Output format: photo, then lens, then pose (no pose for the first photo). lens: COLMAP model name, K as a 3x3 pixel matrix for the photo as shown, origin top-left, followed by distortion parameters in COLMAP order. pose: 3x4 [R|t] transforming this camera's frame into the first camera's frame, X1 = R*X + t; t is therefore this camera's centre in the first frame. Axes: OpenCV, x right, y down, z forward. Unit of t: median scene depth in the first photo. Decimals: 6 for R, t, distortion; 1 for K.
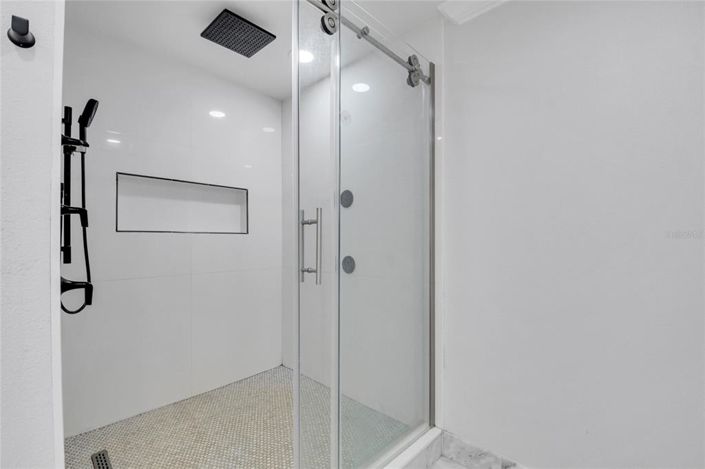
lens RADIAL K [[310.4, 0, 349.7], [0, 310.4, 238.6], [0, 0, 1]] dist [-0.017649, -0.001181]
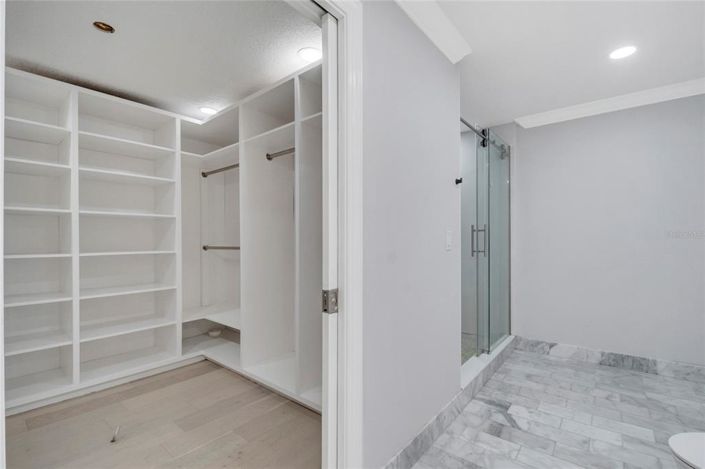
lens RADIAL K [[310.4, 0, 358.0], [0, 310.4, 233.7], [0, 0, 1]] dist [-0.017649, -0.001181]
pose [[0.995401, -0.001417, 0.095784, -0.884880], [0.001795, 0.999991, -0.003854, -0.014710], [-0.095777, 0.004008, 0.995395, -0.852077]]
